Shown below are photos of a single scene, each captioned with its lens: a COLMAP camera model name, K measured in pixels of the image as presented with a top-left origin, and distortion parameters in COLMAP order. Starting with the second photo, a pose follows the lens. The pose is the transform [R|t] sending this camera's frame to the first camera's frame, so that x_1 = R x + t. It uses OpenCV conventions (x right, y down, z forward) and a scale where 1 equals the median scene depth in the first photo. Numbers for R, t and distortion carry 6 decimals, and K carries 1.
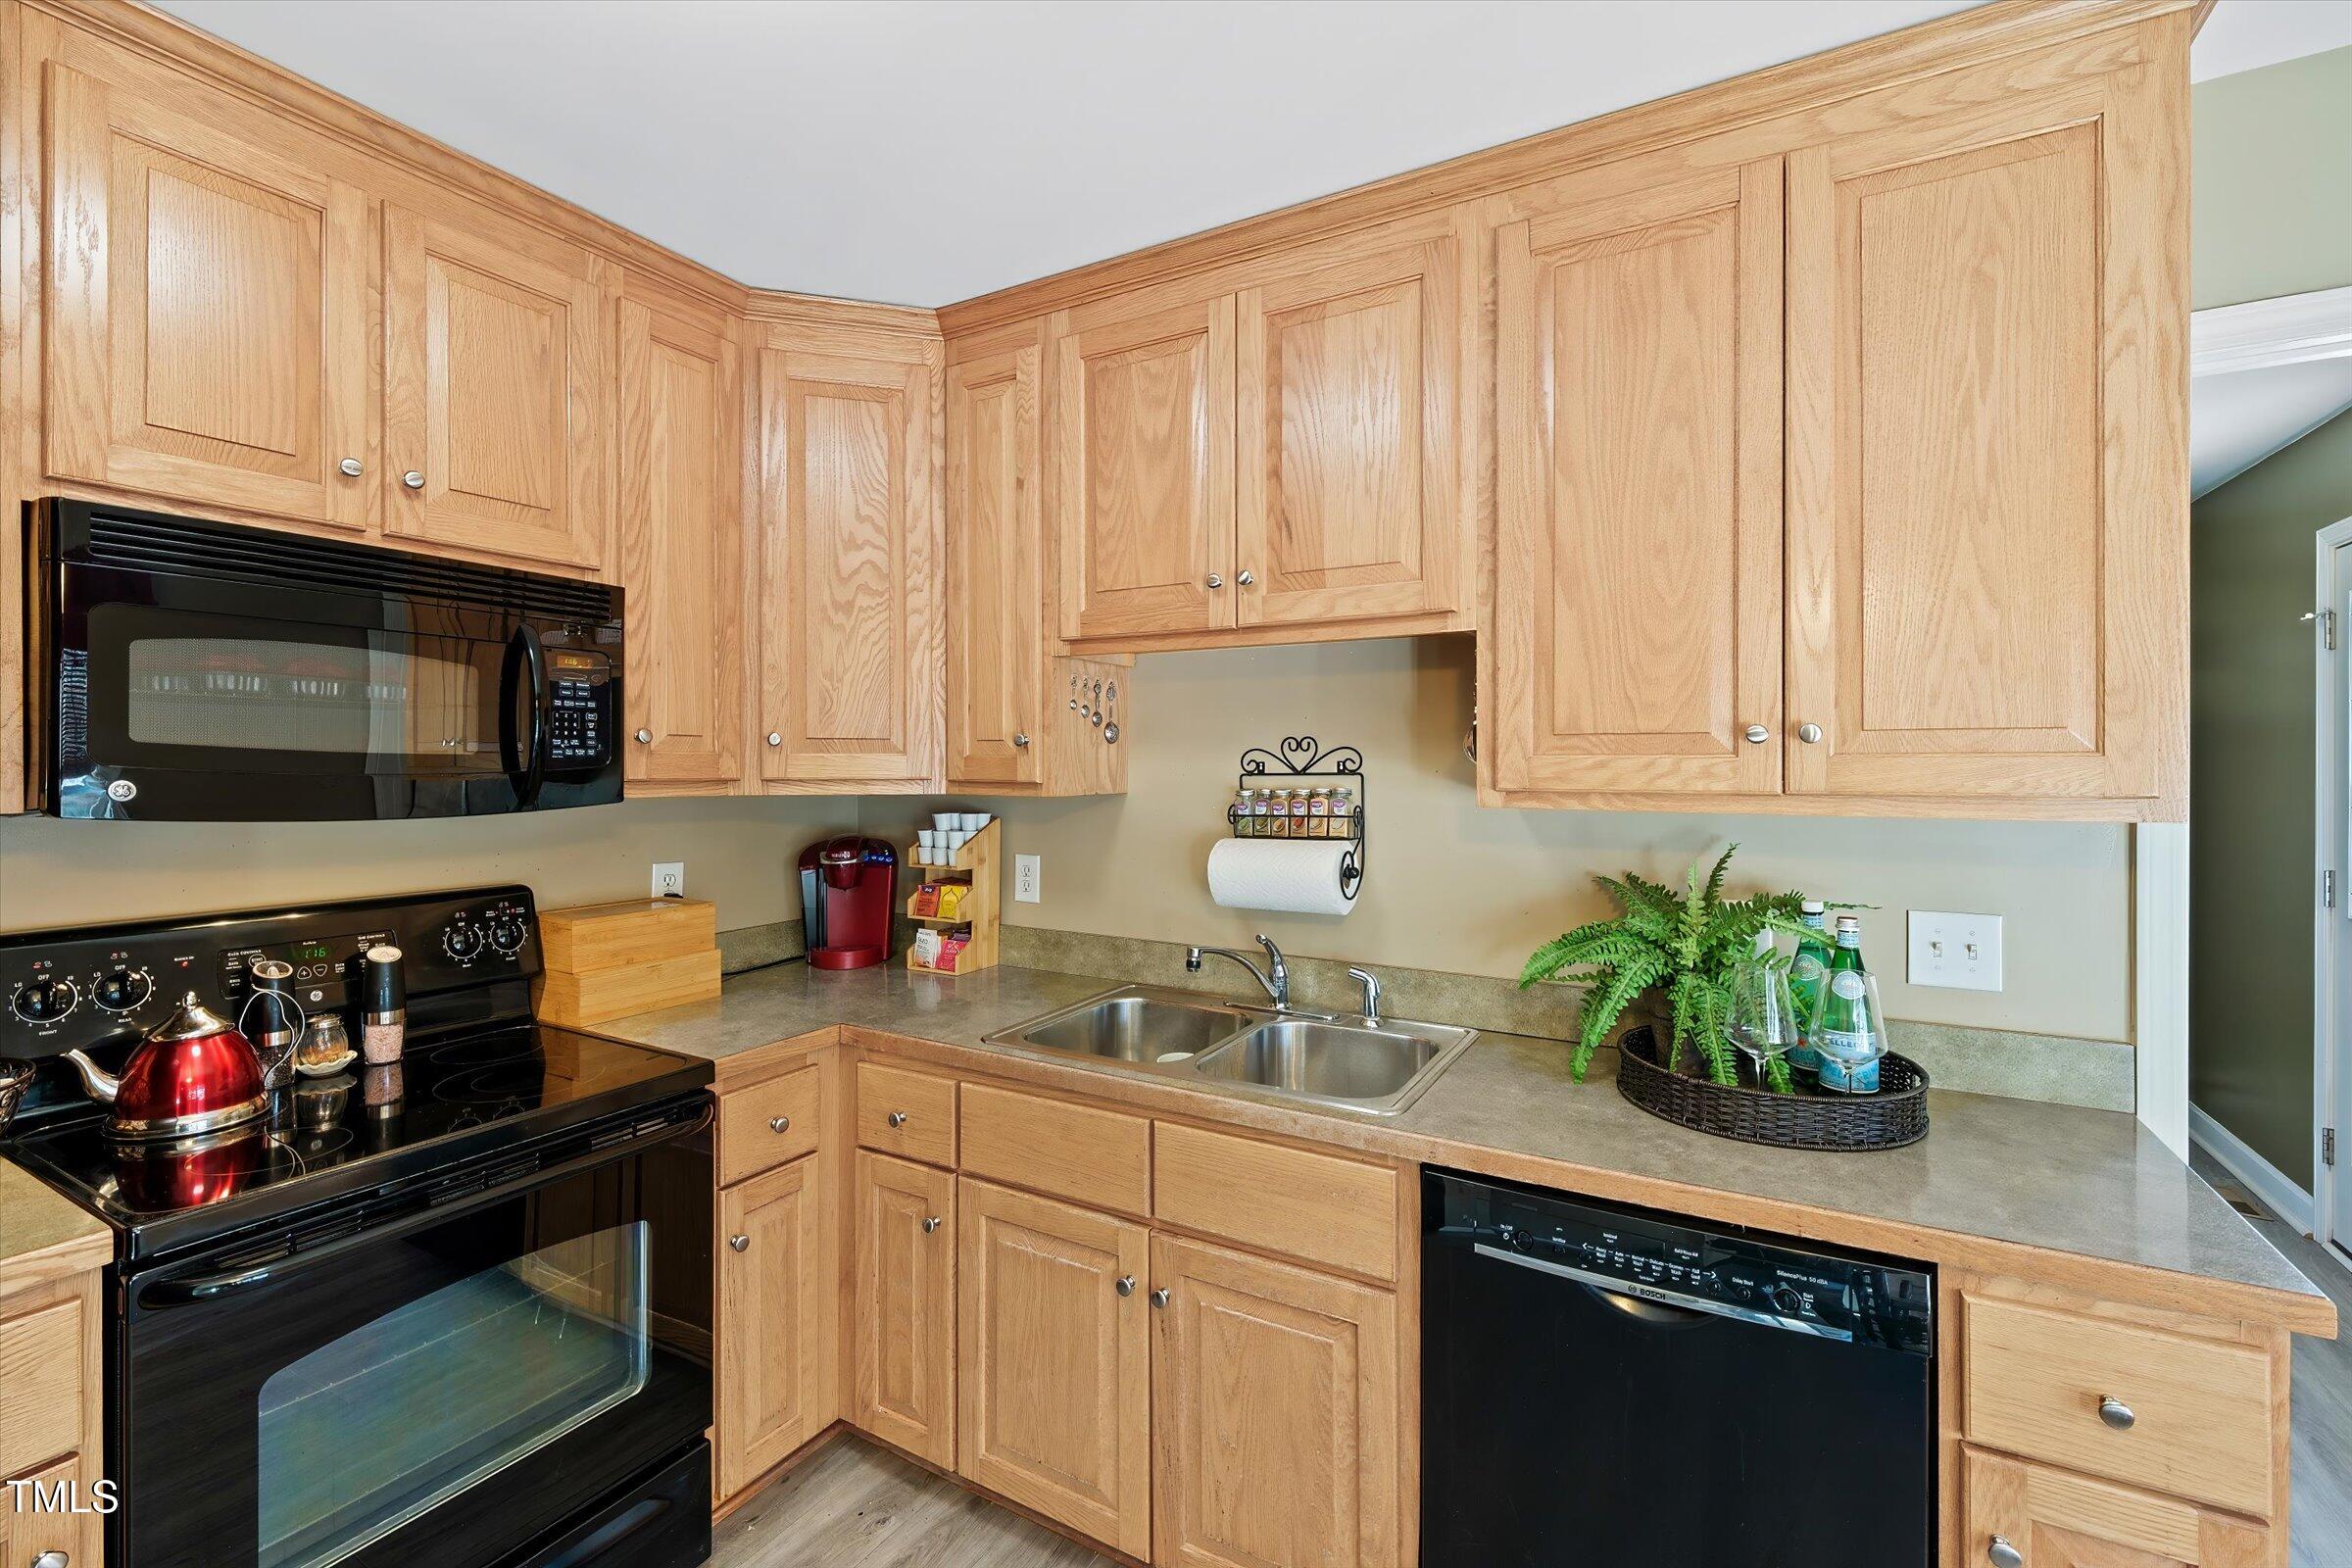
lens RADIAL K [[991.6, 0, 1184.8], [0, 991.6, 766.2], [0, 0, 1]] dist [0.001248, -0.002053]
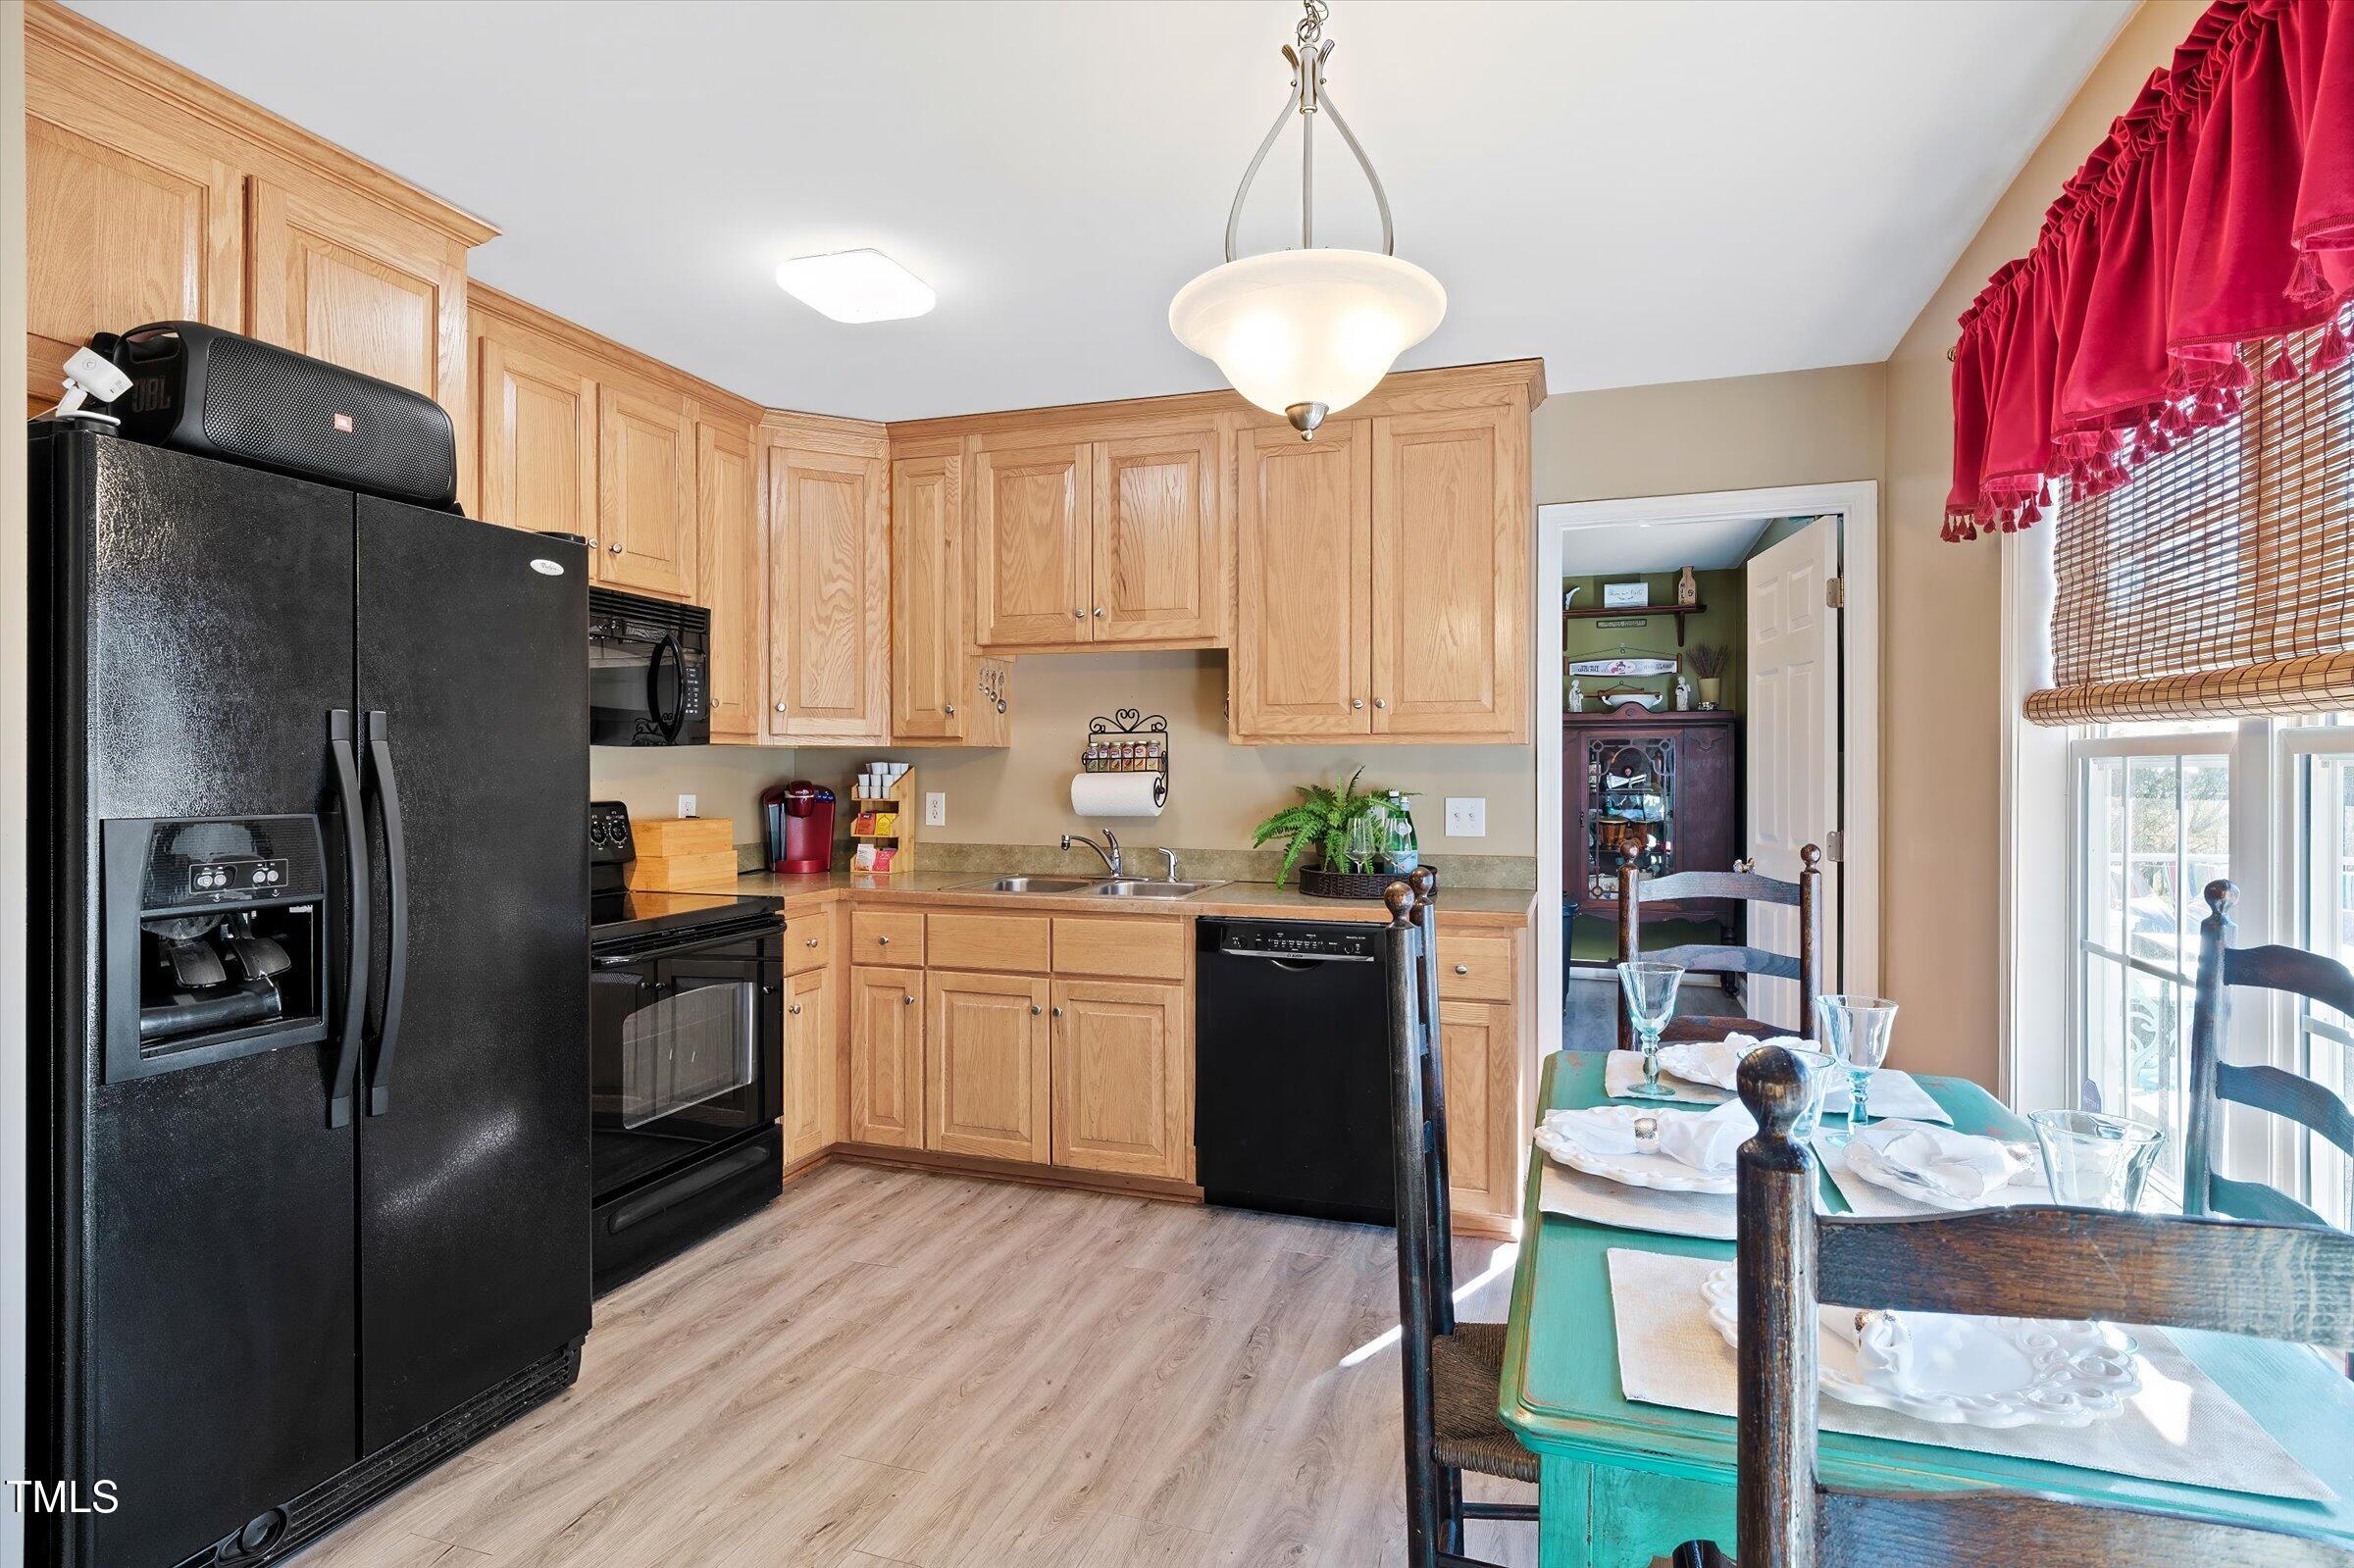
lens RADIAL K [[1264.4, 0, 1176.3], [0, 1264.4, 771.1], [0, 0, 1]] dist [0.006967, -0.001189]
pose [[0.982917, 0.000454, 0.184048, -0.208922], [0.000595, 0.999984, -0.005646, 0.094296], [-0.184048, 0.005659, 0.982901, -1.163525]]
